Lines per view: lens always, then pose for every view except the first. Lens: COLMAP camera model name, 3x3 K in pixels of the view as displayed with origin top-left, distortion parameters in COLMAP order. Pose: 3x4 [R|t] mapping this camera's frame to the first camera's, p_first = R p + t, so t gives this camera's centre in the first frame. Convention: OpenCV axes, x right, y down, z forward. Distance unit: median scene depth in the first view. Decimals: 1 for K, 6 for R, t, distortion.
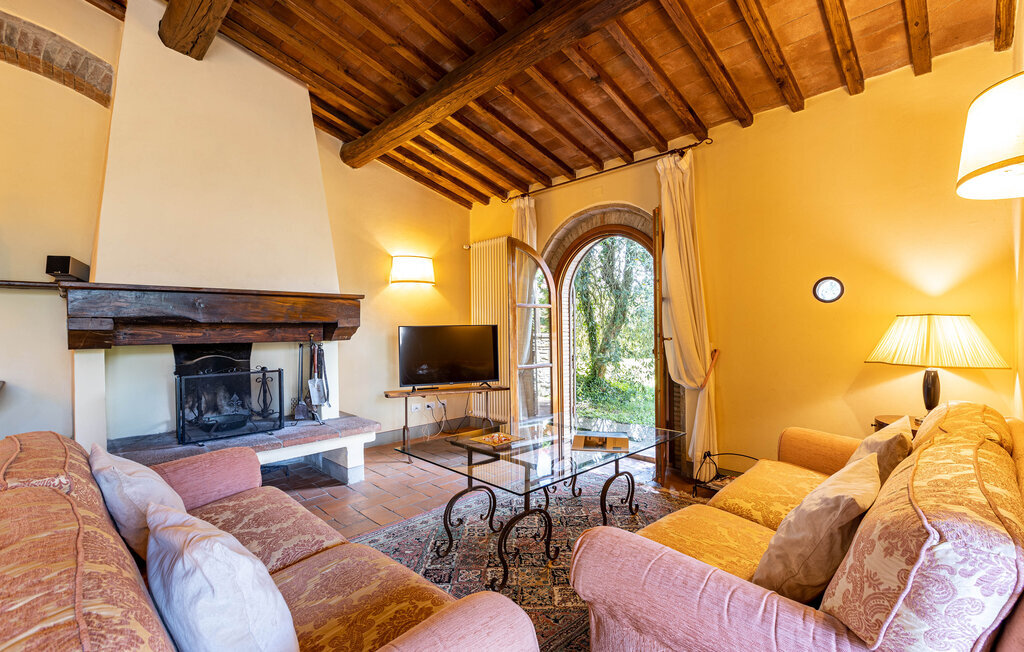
lens RADIAL K [[452.6, 0, 521.3], [0, 452.6, 324.3], [0, 0, 1]] dist [-0.000607, -0.000034]
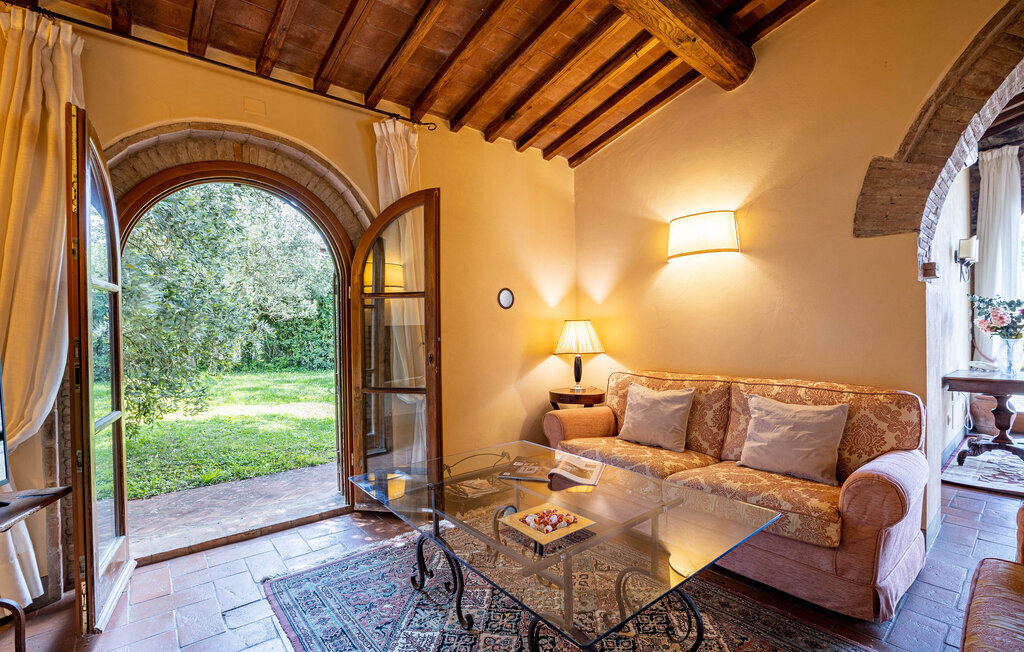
lens RADIAL K [[452.6, 0, 521.3], [0, 452.6, 324.3], [0, 0, 1]] dist [-0.000607, -0.000034]
pose [[0.136986, -0.020953, 0.990351, -0.390801], [-0.027477, 0.999311, 0.024943, -0.026449], [-0.990192, -0.030629, 0.136316, 0.558450]]
